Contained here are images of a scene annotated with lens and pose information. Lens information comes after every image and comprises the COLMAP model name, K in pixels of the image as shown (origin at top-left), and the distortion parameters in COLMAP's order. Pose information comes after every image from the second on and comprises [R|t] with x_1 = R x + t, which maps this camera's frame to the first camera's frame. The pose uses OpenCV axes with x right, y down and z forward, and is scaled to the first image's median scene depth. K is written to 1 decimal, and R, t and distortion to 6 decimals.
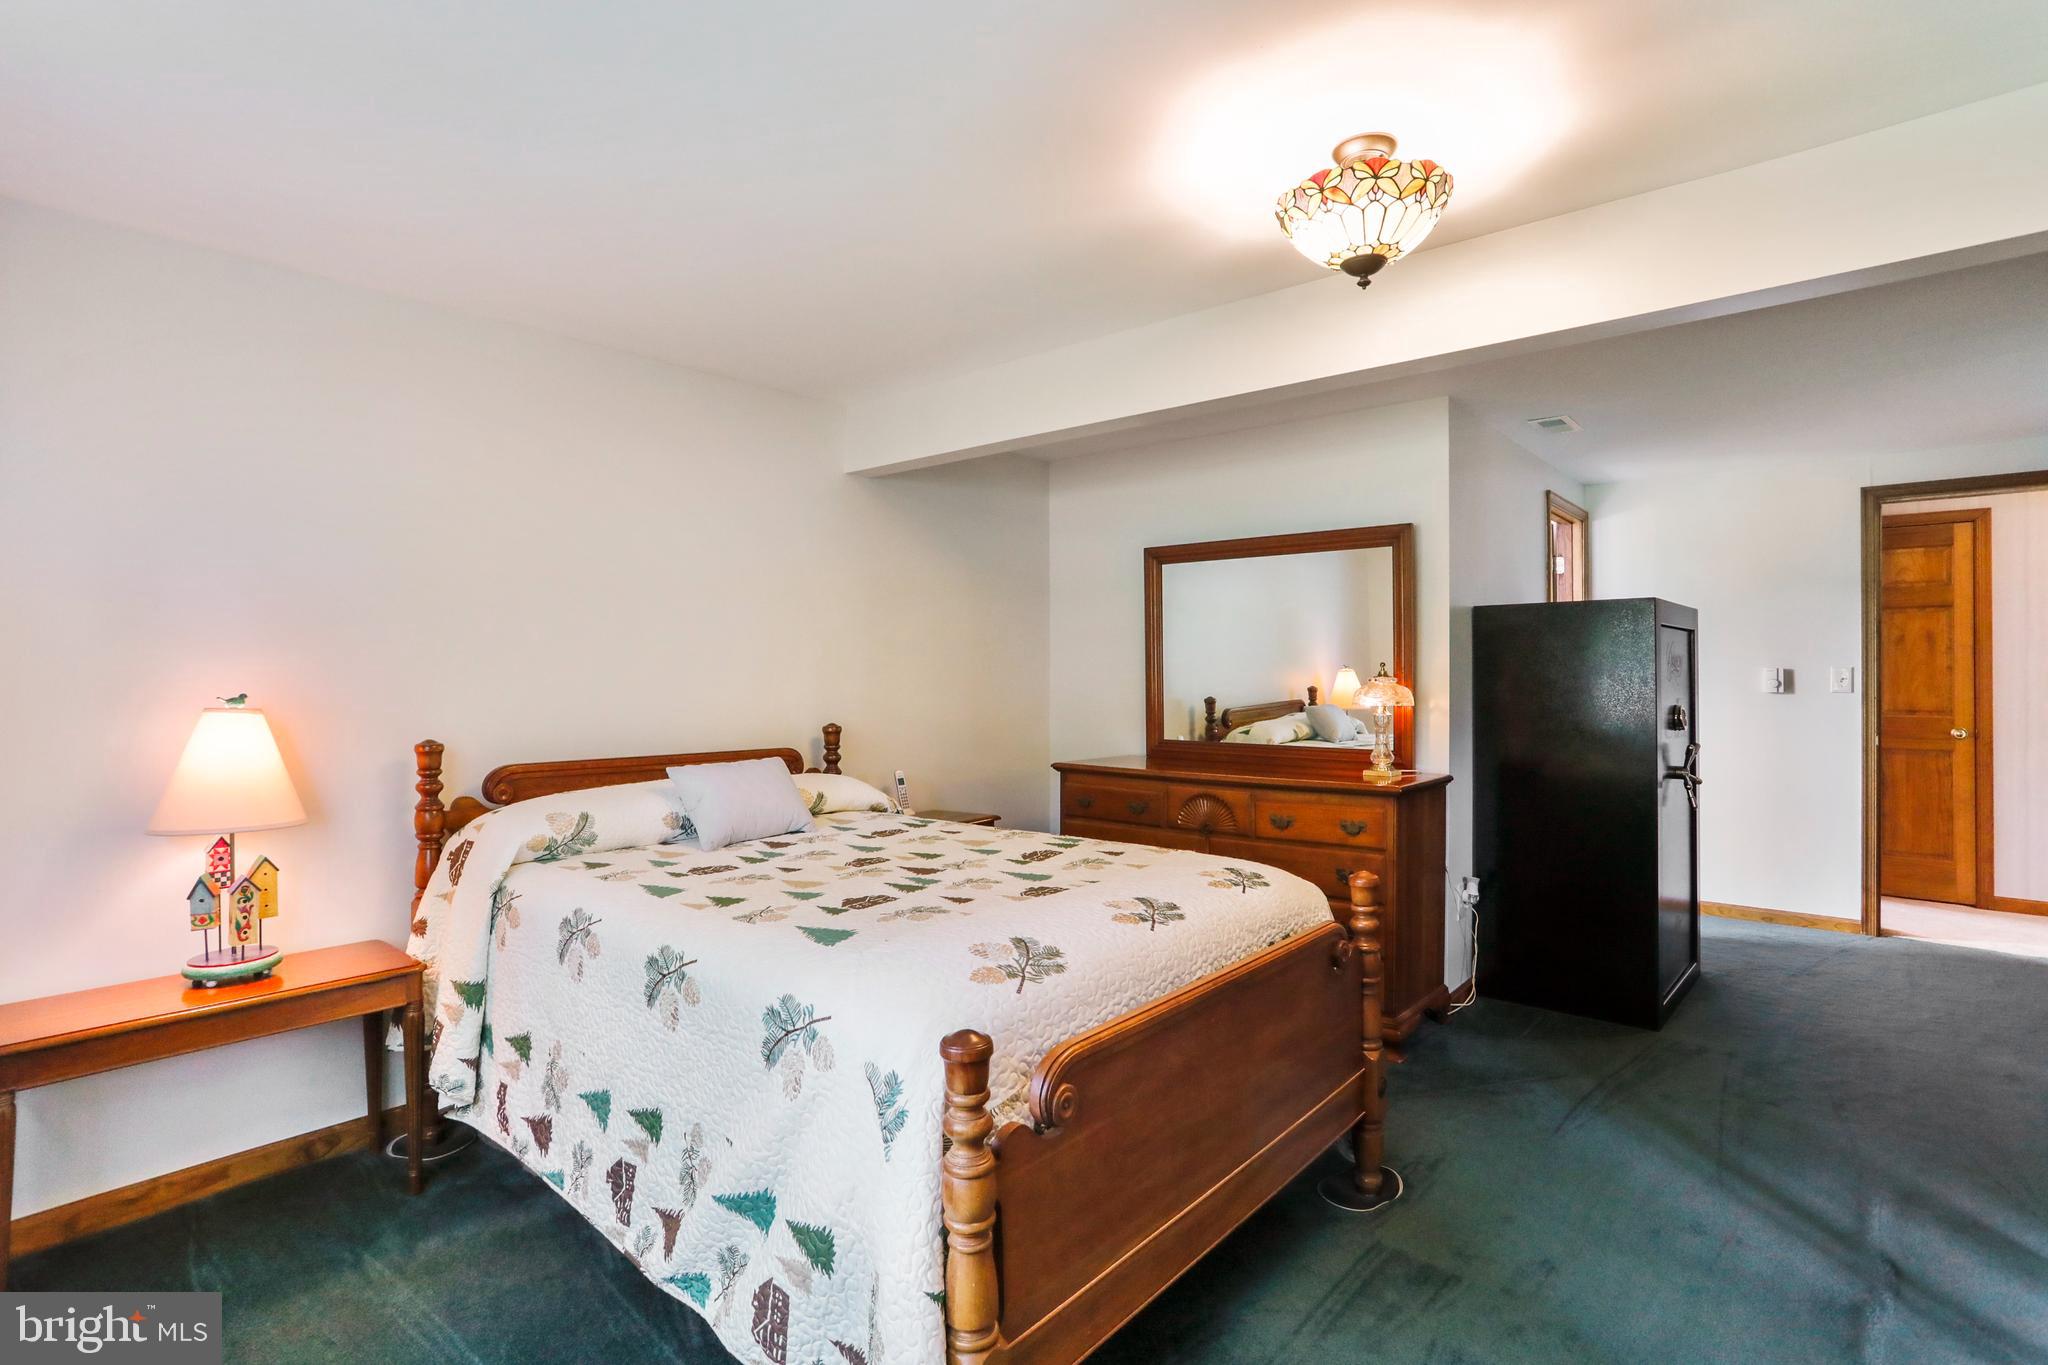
lens RADIAL K [[1006.6, 0, 1016.7], [0, 1006.6, 672.0], [0, 0, 1]] dist [-0.041264, 0.031342]
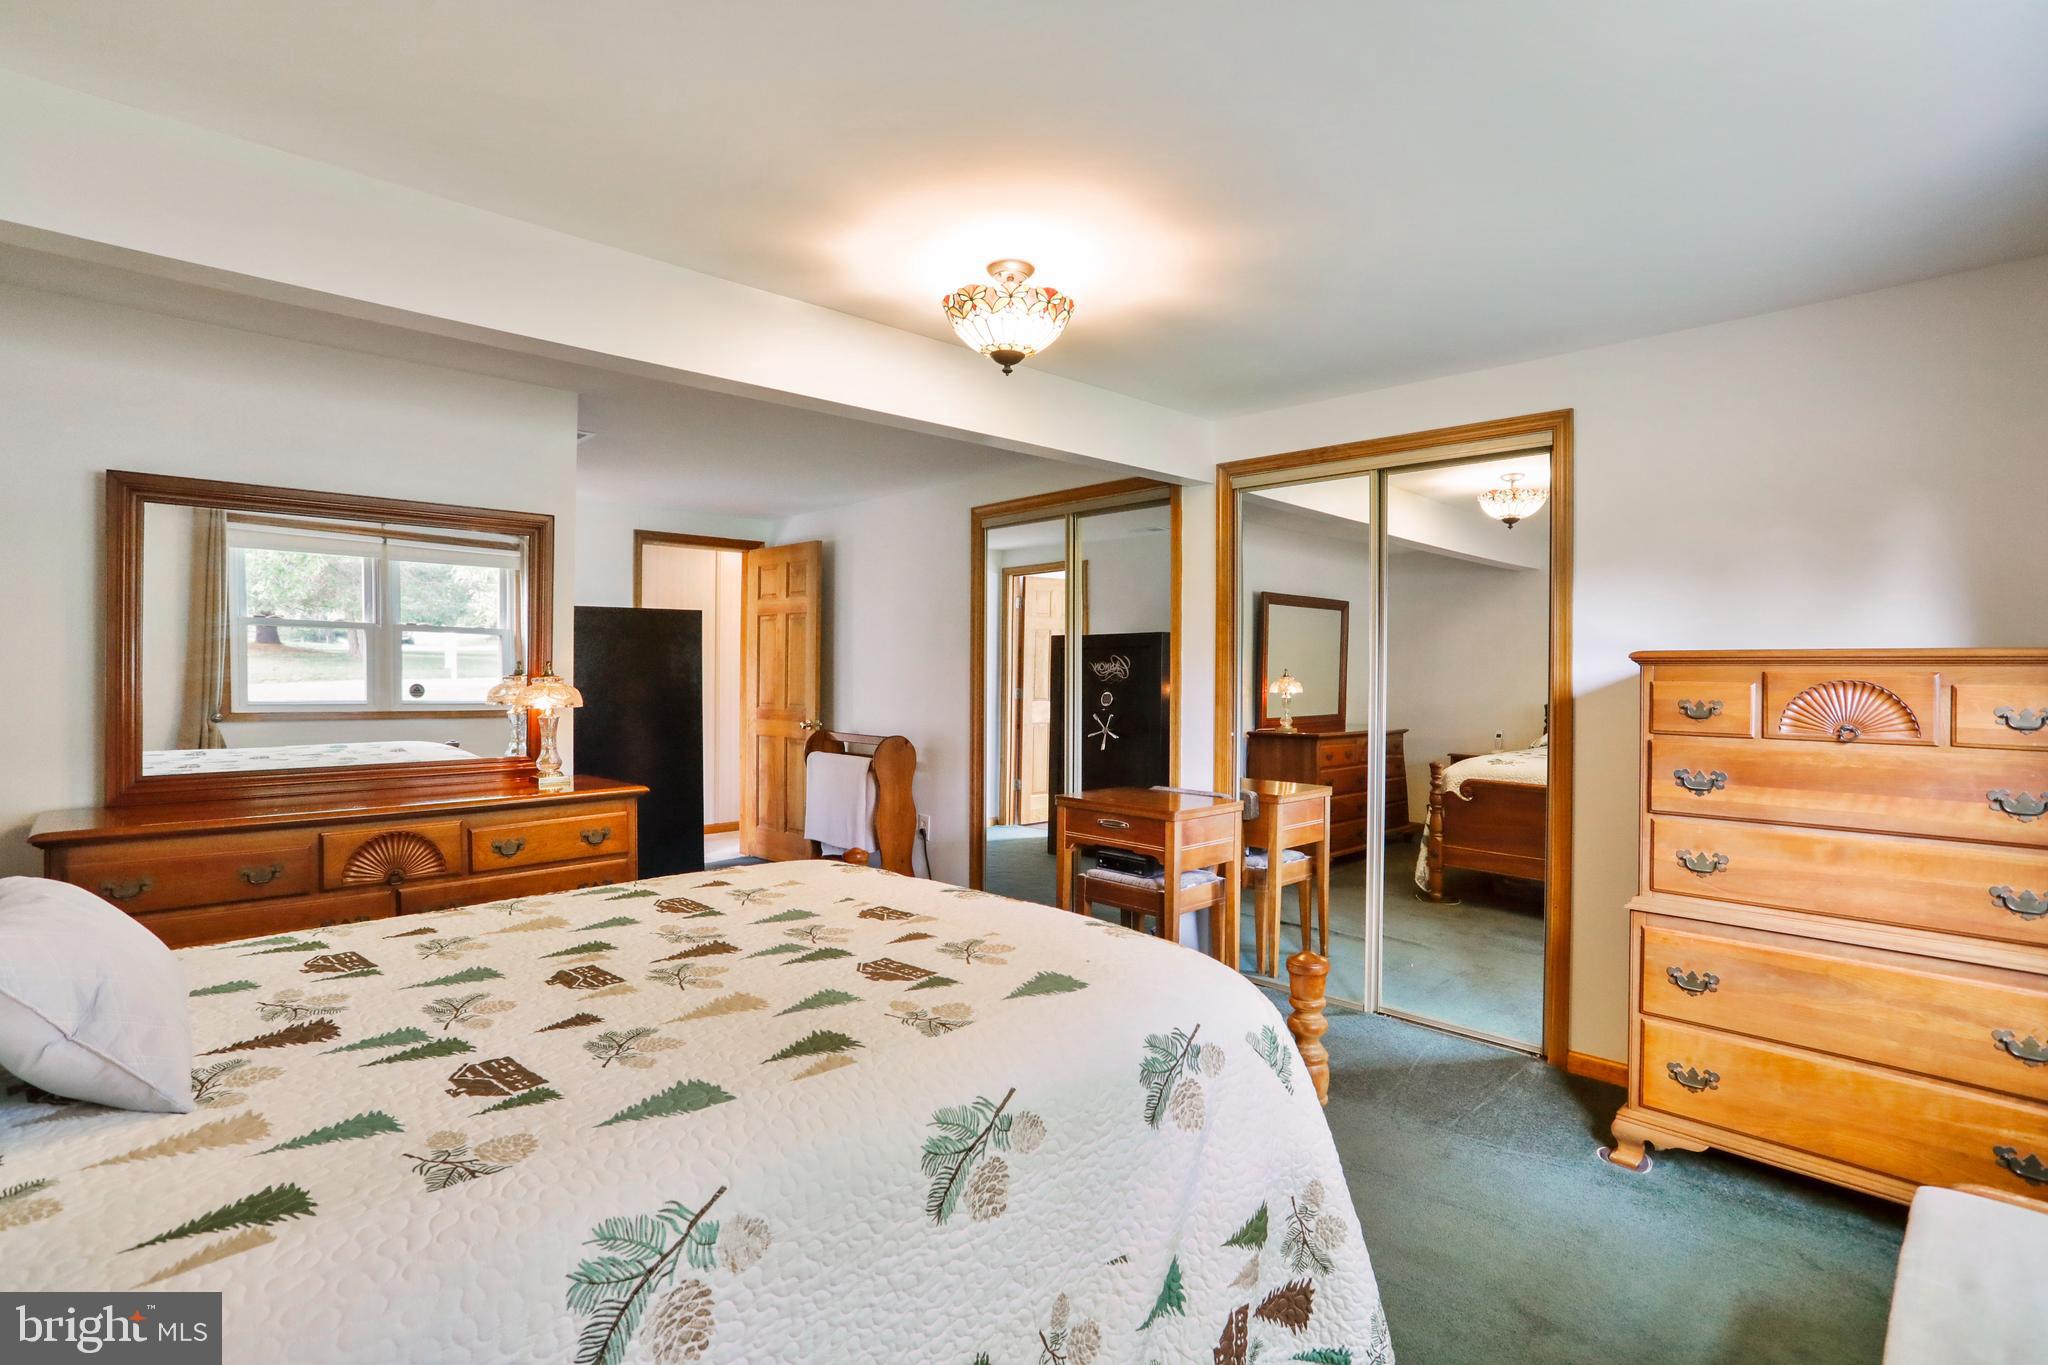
lens RADIAL K [[1006.6, 0, 1016.7], [0, 1006.6, 672.0], [0, 0, 1]] dist [-0.041264, 0.031342]
pose [[0.118513, -0.000025, 0.992953, -0.550029], [-0.003982, 0.999992, 0.000500, -0.001845], [-0.992945, -0.004014, 0.118512, 0.491774]]
